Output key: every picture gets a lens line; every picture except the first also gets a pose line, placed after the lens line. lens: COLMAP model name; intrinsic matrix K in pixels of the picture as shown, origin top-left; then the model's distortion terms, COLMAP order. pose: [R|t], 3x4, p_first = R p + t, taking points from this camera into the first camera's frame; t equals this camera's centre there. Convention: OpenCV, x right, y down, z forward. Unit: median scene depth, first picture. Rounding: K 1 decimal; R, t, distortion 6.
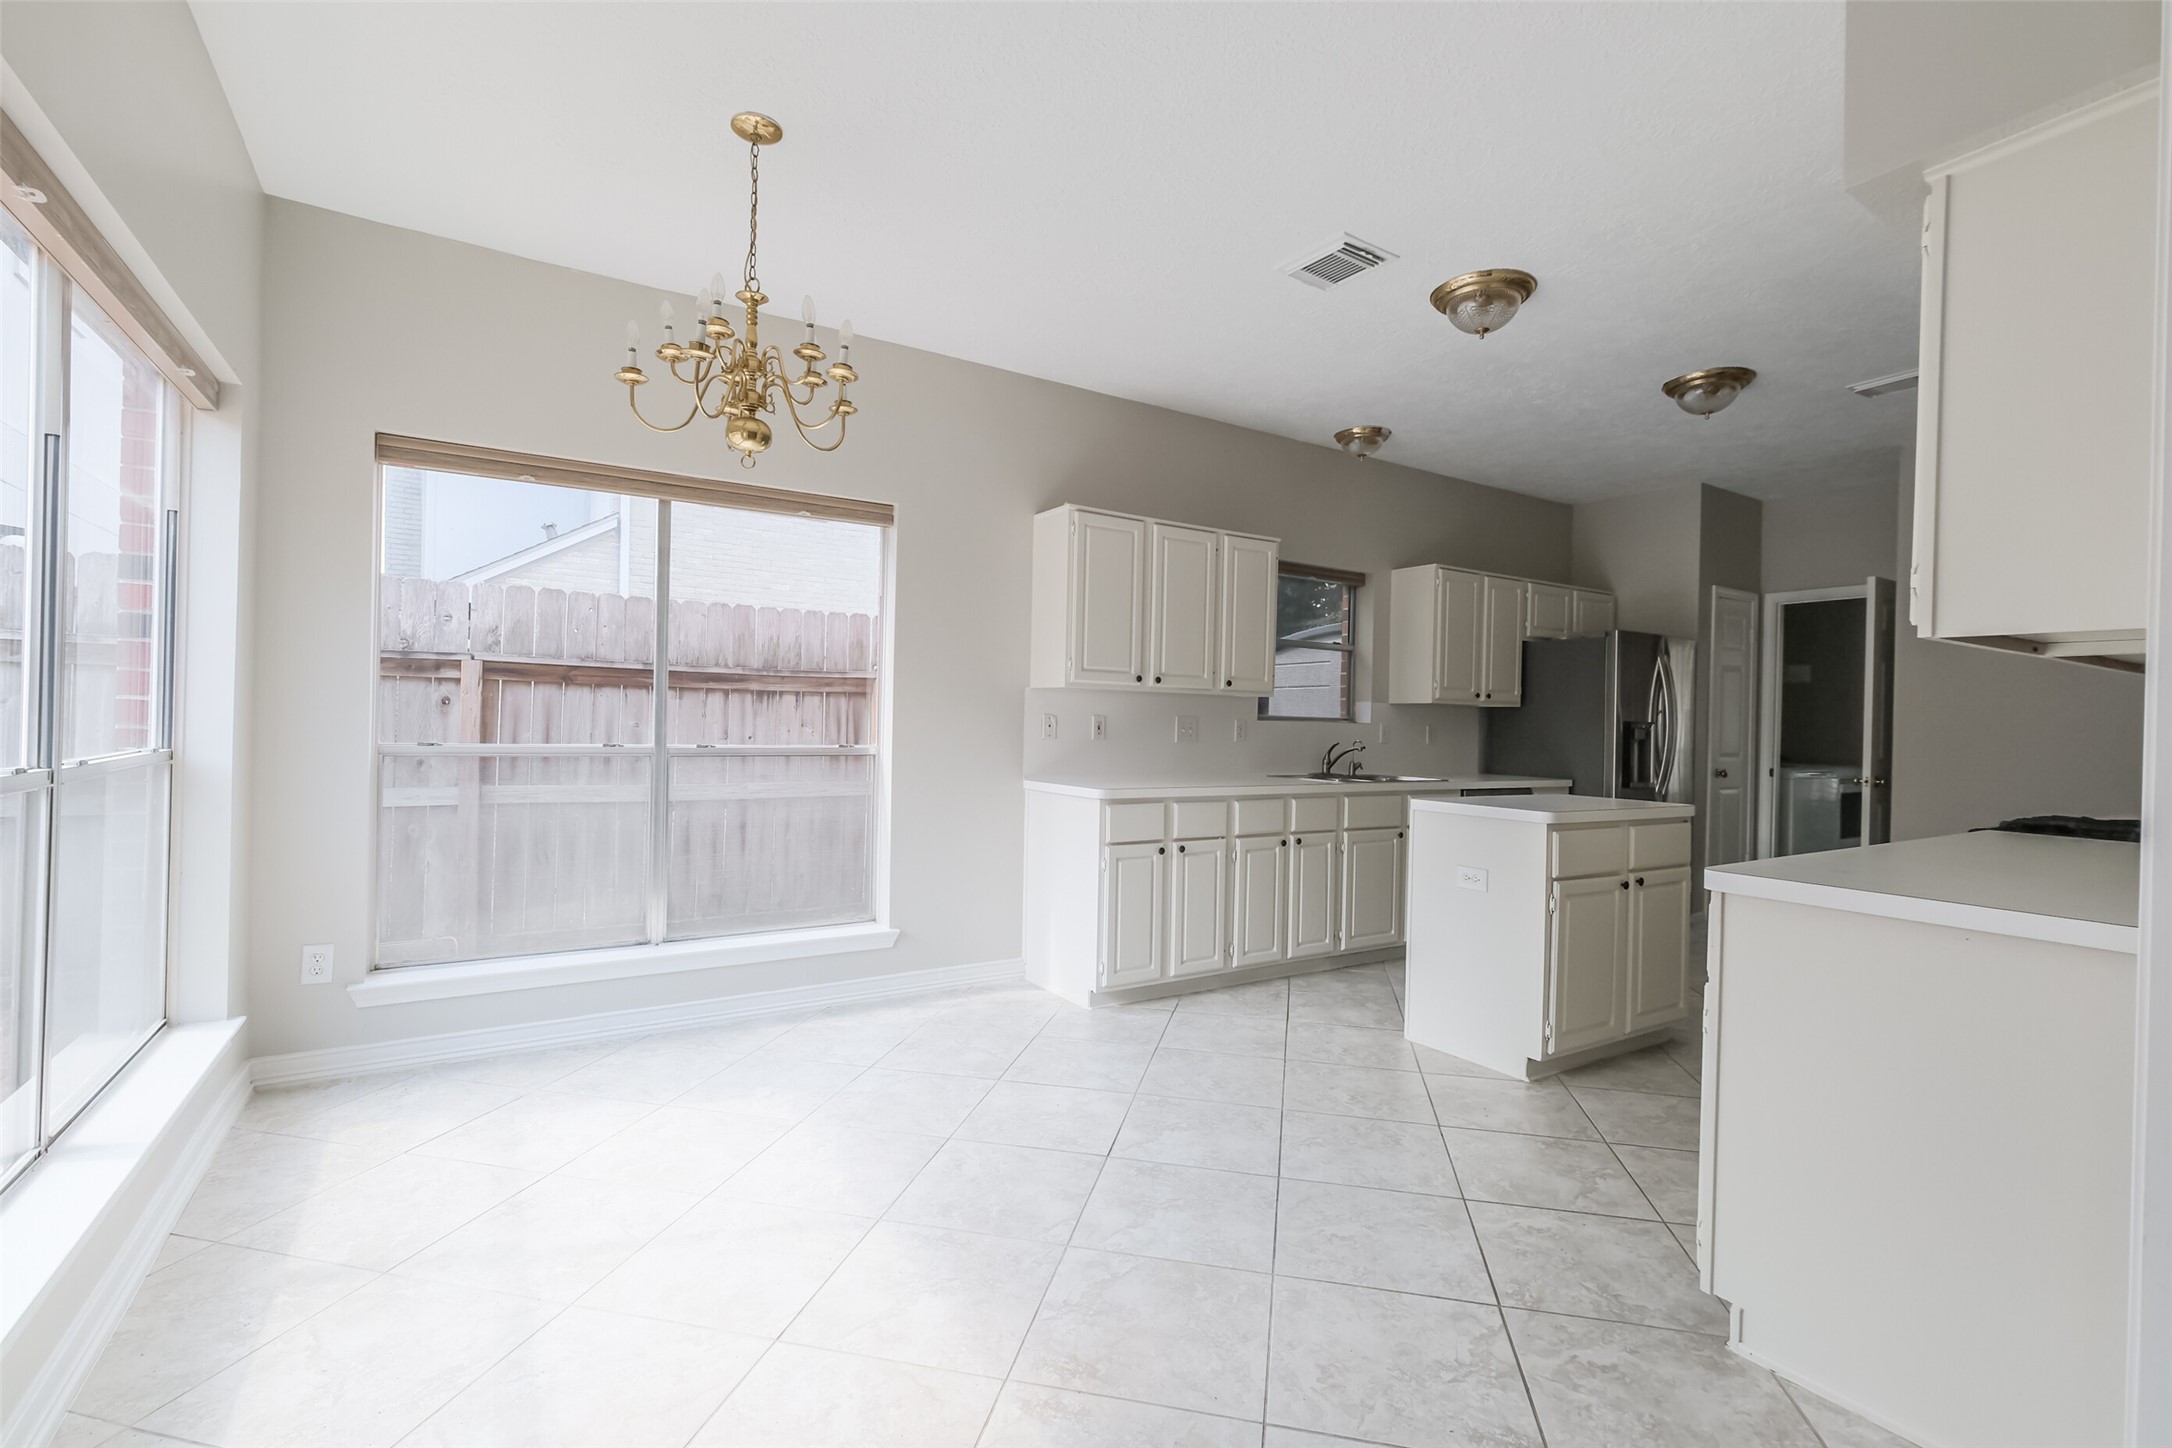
lens RADIAL K [[965.3, 0, 1088.8], [0, 965.3, 718.4], [0, 0, 1]] dist [0.000670, 0.001149]
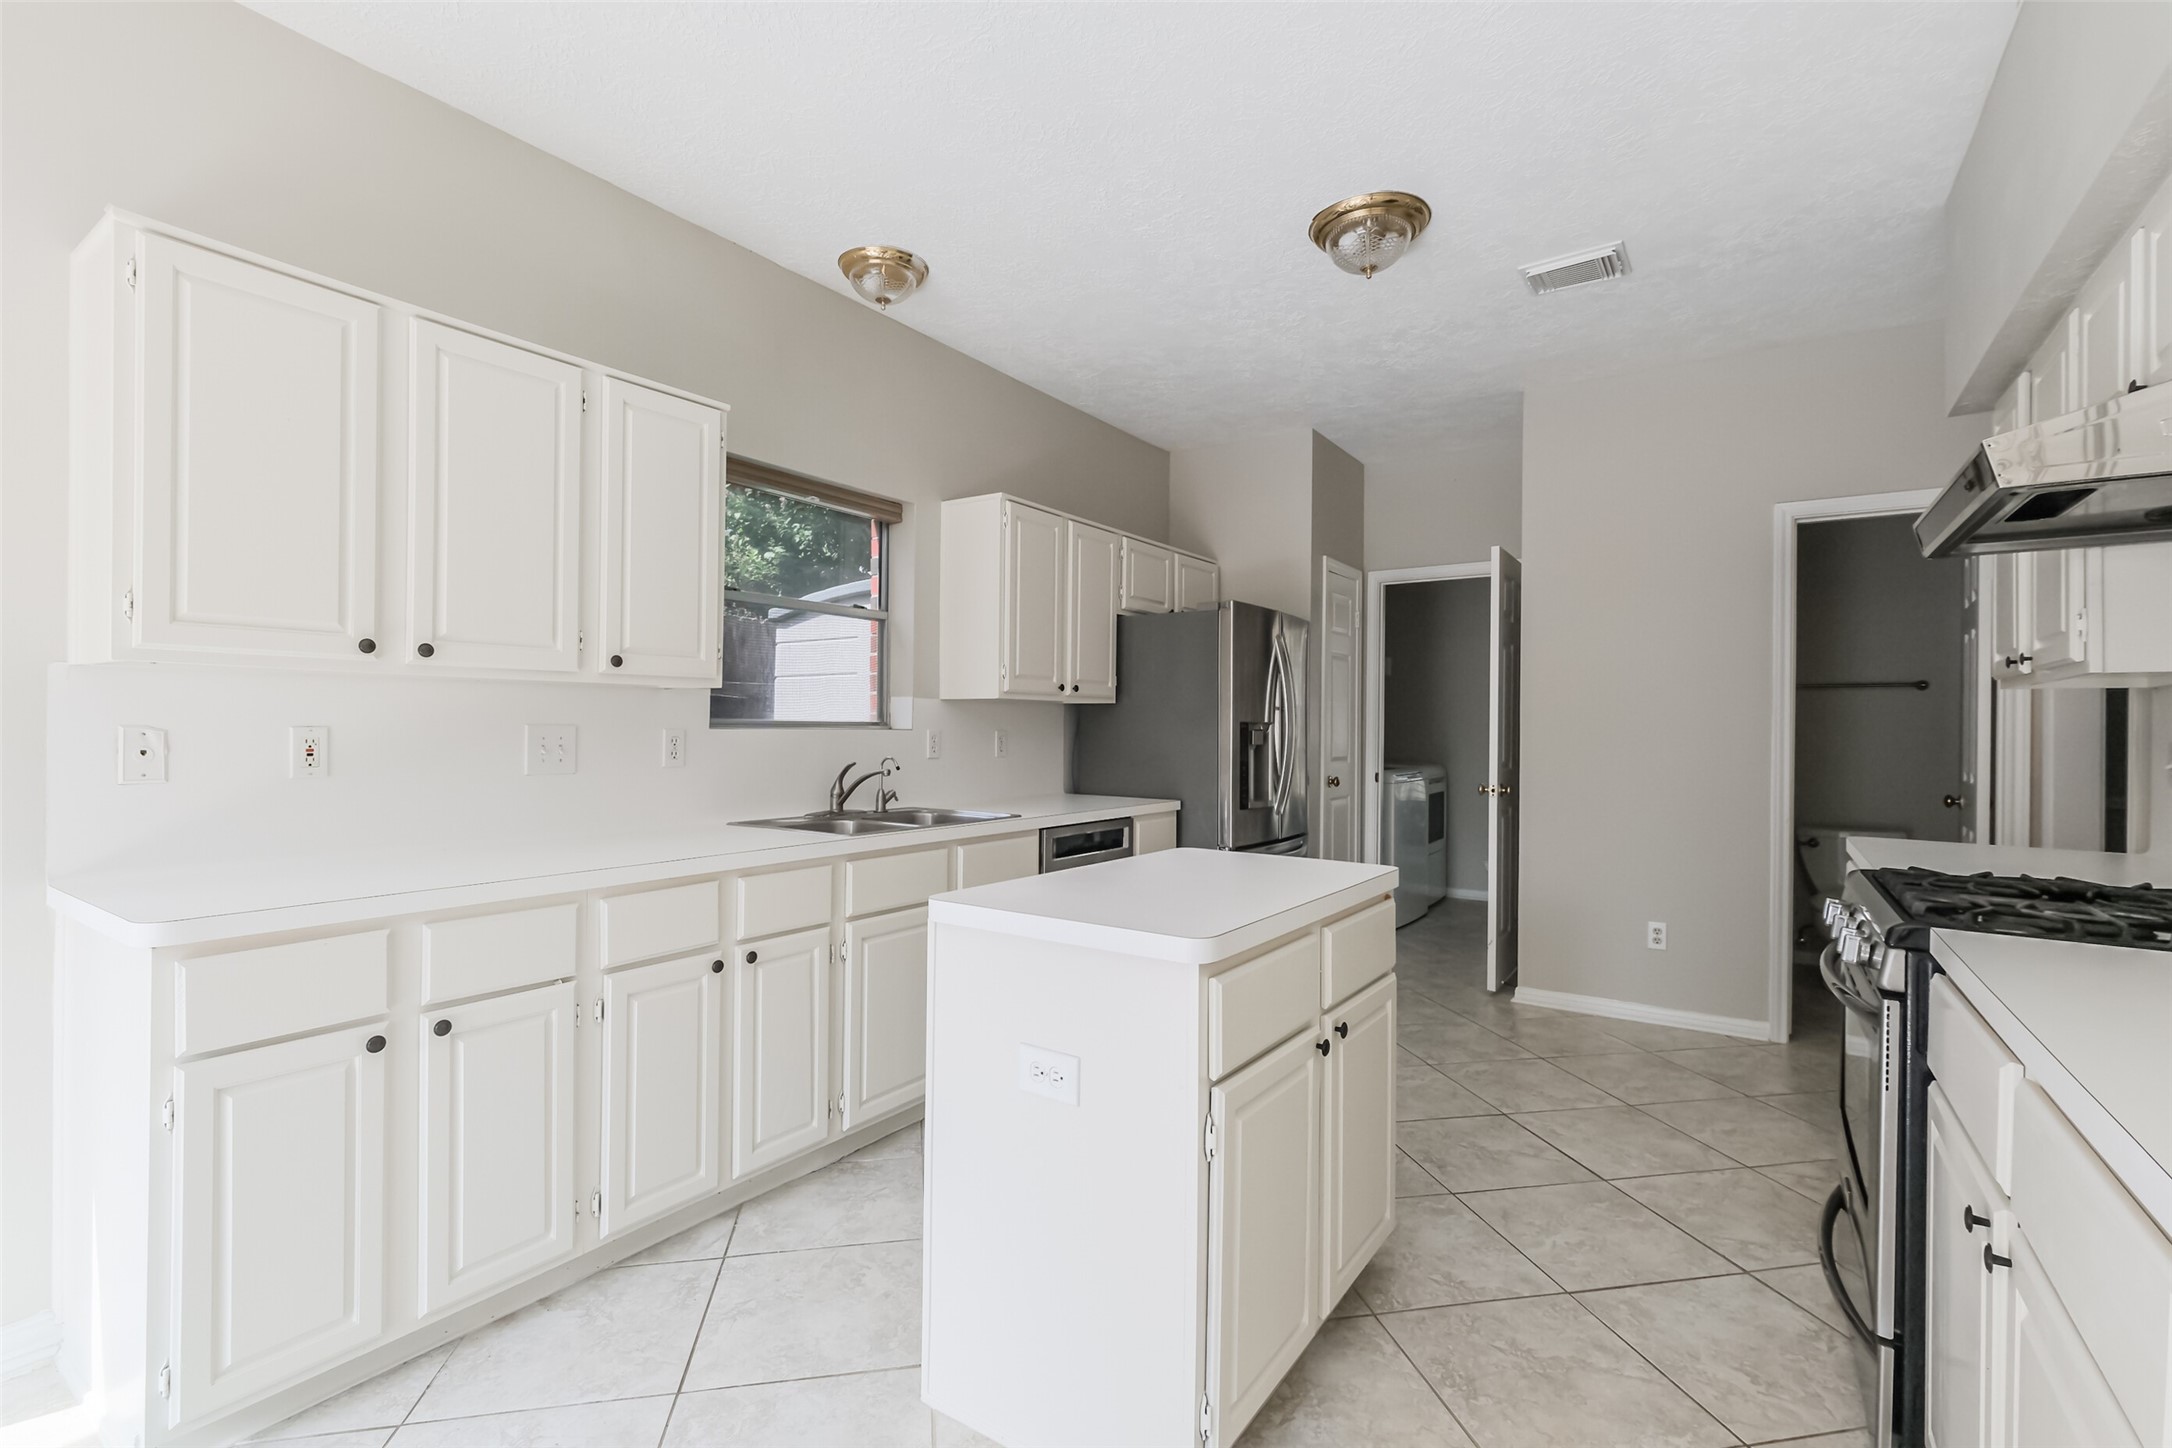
lens RADIAL K [[965.3, 0, 1084.5], [0, 965.3, 722.3], [0, 0, 1]] dist [0.000670, 0.001149]
pose [[0.920024, -0.013527, 0.391629, 0.164777], [0.011060, 0.999902, 0.008555, -0.004767], [-0.391706, -0.003539, 0.920083, 0.399974]]
